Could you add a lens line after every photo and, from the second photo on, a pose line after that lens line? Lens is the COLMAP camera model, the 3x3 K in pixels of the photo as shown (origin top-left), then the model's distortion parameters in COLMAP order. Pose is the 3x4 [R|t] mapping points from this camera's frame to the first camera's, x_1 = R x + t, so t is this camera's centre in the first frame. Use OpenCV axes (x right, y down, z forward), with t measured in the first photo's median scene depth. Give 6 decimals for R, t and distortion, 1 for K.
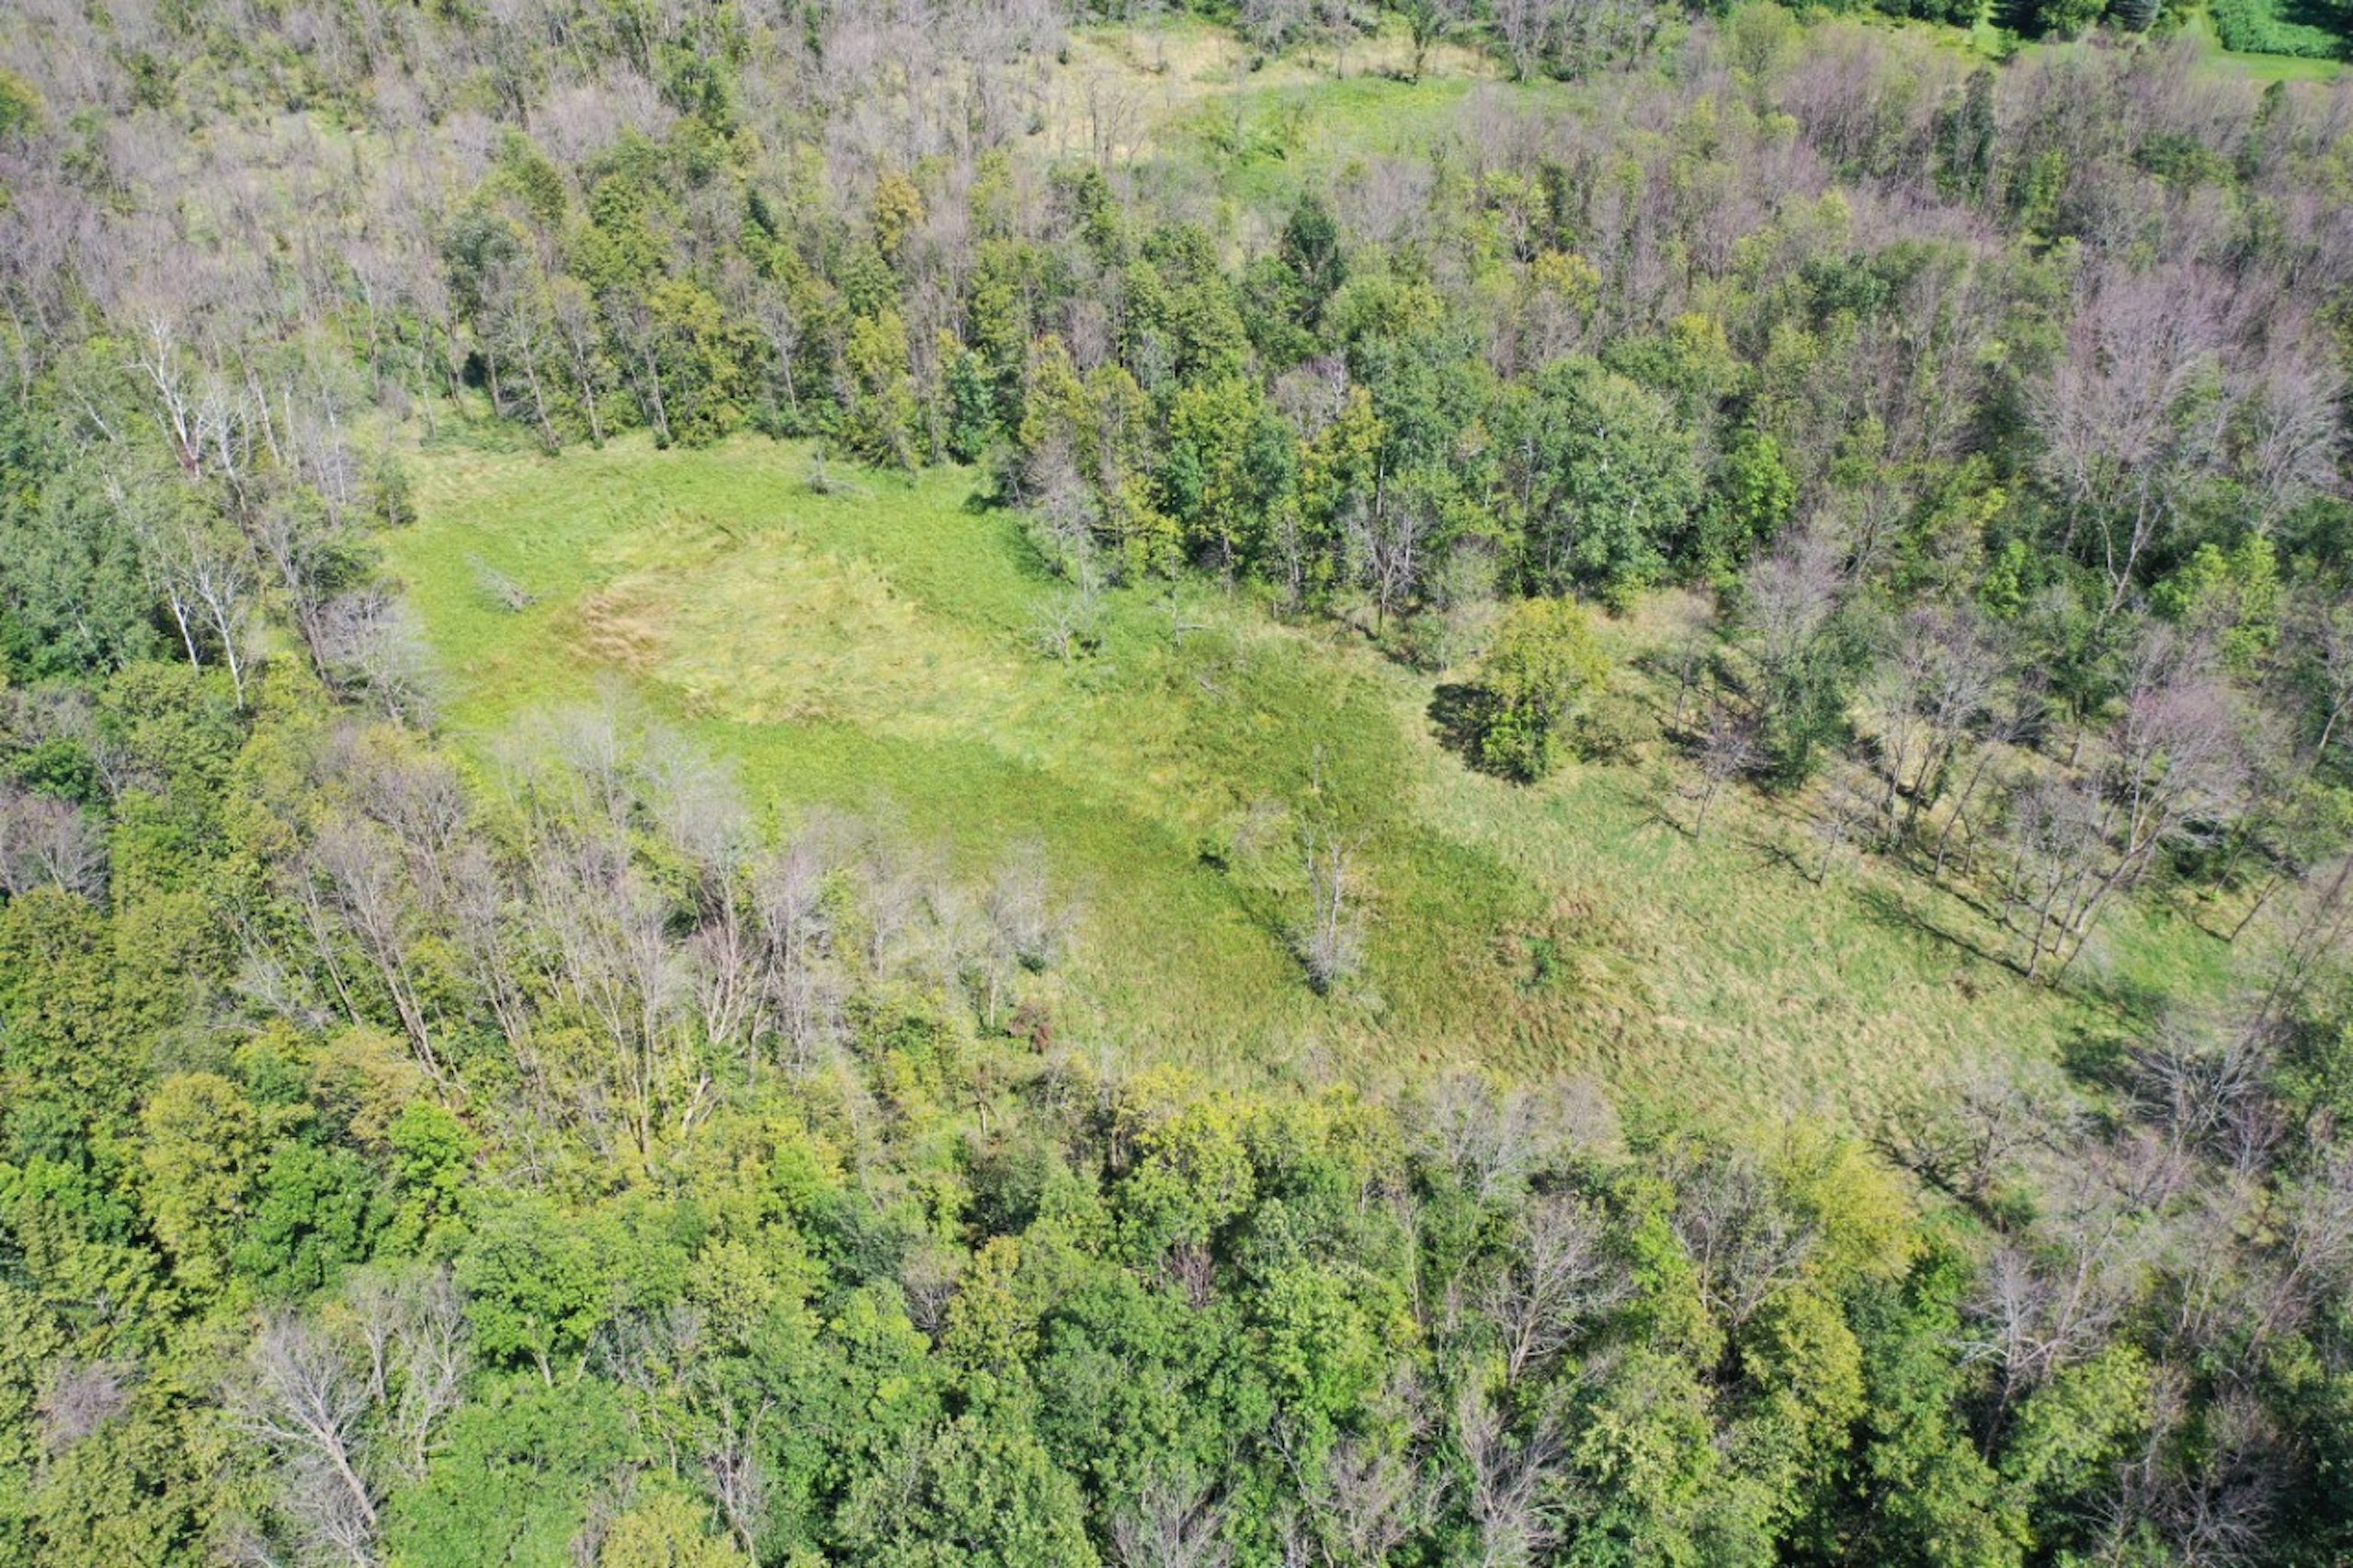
lens RADIAL K [[1877.5, 0, 1178.2], [0, 1877.5, 777.0], [0, 0, 1]] dist [0.008573, -0.001101]
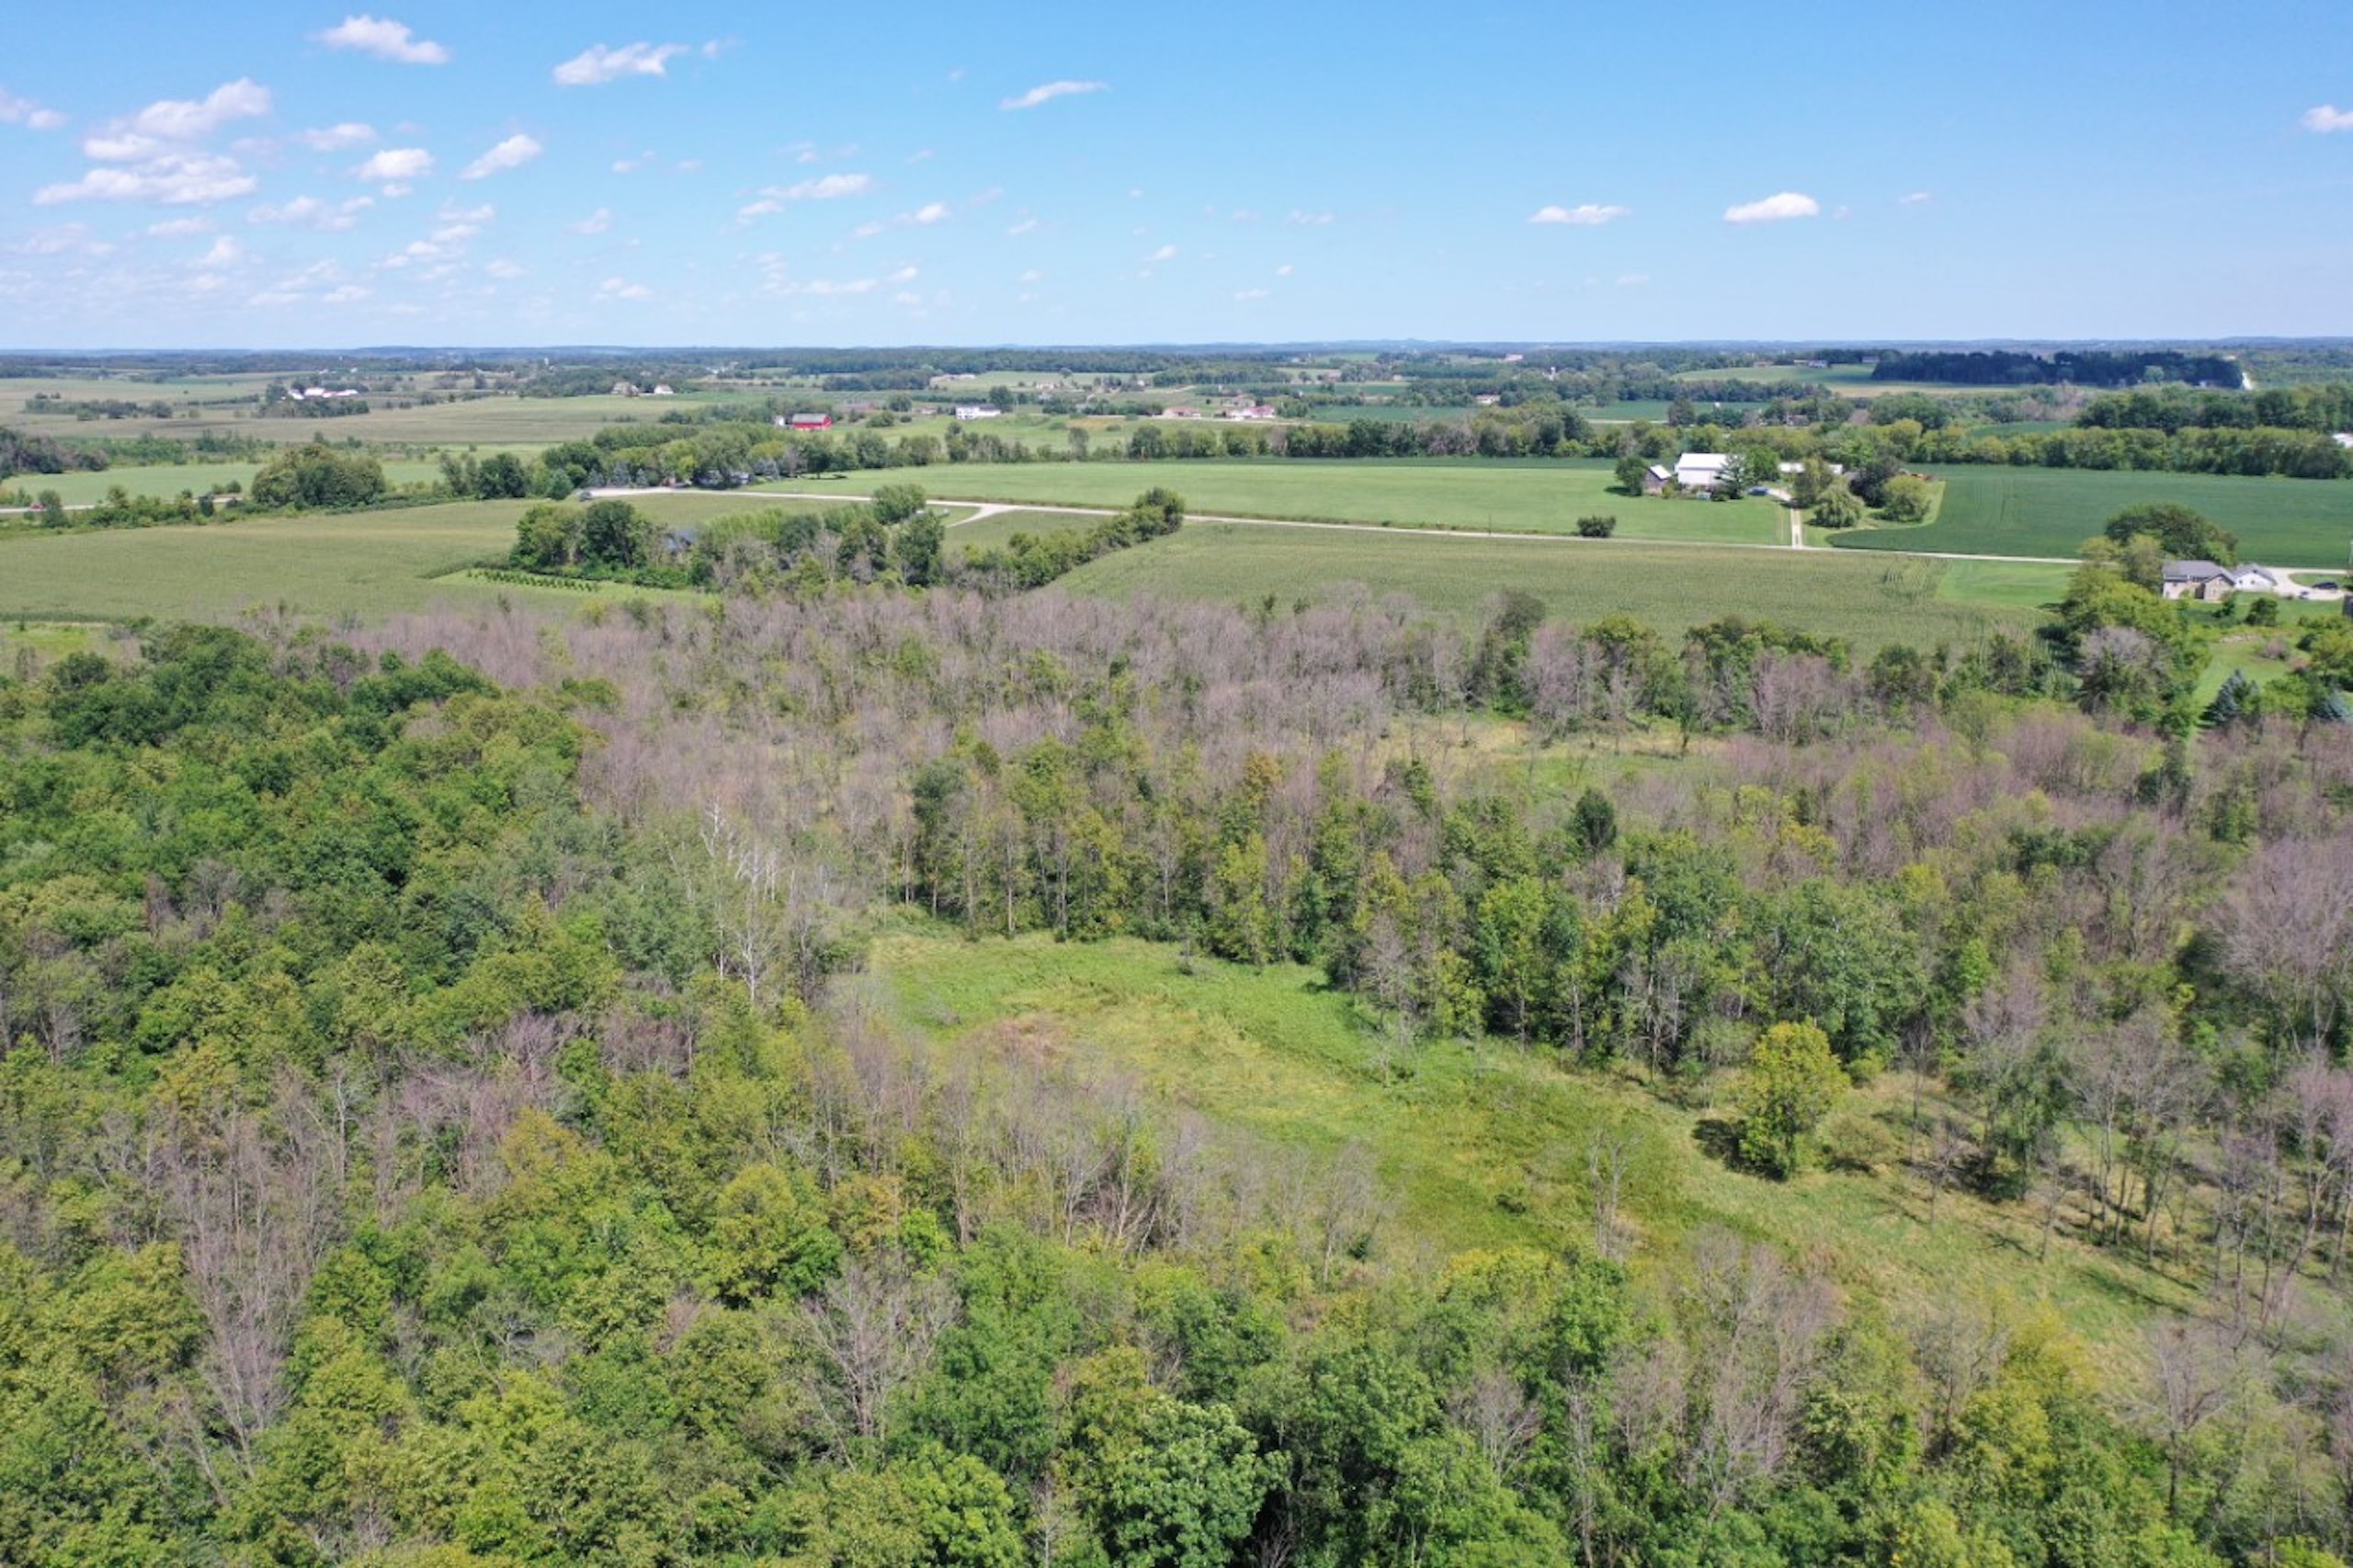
lens RADIAL K [[1877.5, 0, 1178.2], [0, 1877.5, 777.0], [0, 0, 1]] dist [0.008573, -0.001101]
pose [[0.987900, 0.043818, -0.148777, -0.019254], [-0.099790, 0.913912, -0.393456, 0.236591], [0.118728, 0.403541, 0.907226, -0.186572]]
